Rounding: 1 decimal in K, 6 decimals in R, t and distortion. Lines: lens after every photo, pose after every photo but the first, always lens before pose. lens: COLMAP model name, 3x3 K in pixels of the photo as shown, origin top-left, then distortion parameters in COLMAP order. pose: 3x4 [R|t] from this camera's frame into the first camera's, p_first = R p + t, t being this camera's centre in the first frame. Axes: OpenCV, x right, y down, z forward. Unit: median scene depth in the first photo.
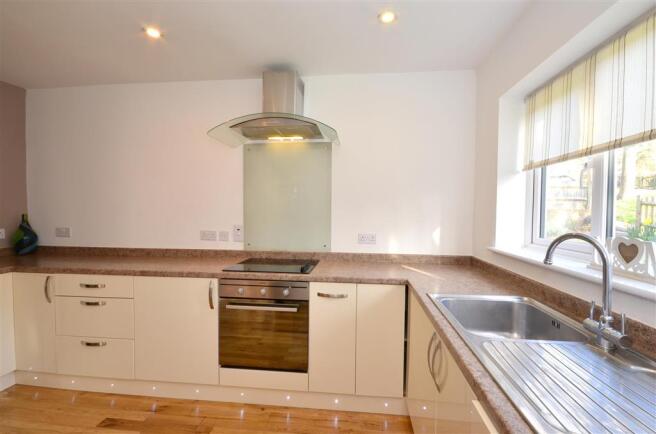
lens RADIAL K [[308.7, 0, 324.3], [0, 308.7, 217.2], [0, 0, 1]] dist [-0.004187, 0.000740]
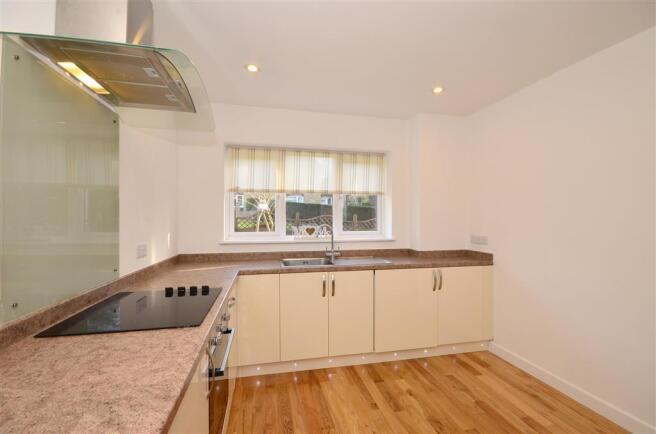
lens RADIAL K [[289.9, 0, 328.8], [0, 289.9, 218.2], [0, 0, 1]] dist [-0.001481, -0.002317]
pose [[-0.329047, -0.006732, 0.944289, -0.864296], [0.014207, 0.999826, 0.012078, -0.024156], [-0.944207, 0.017390, -0.328894, 0.924884]]
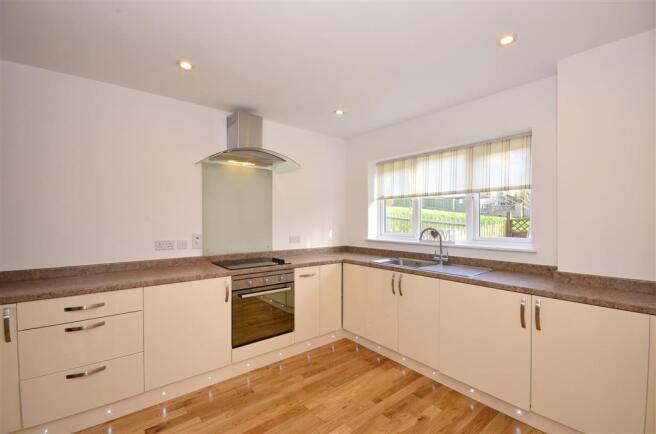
lens RADIAL K [[289.9, 0, 328.5], [0, 289.9, 215.8], [0, 0, 1]] dist [-0.001481, -0.002317]
pose [[0.701540, 0.002480, 0.712625, -0.850657], [0.017313, 0.999639, -0.020523, -0.011947], [-0.712419, 0.026736, 0.701245, -0.091728]]
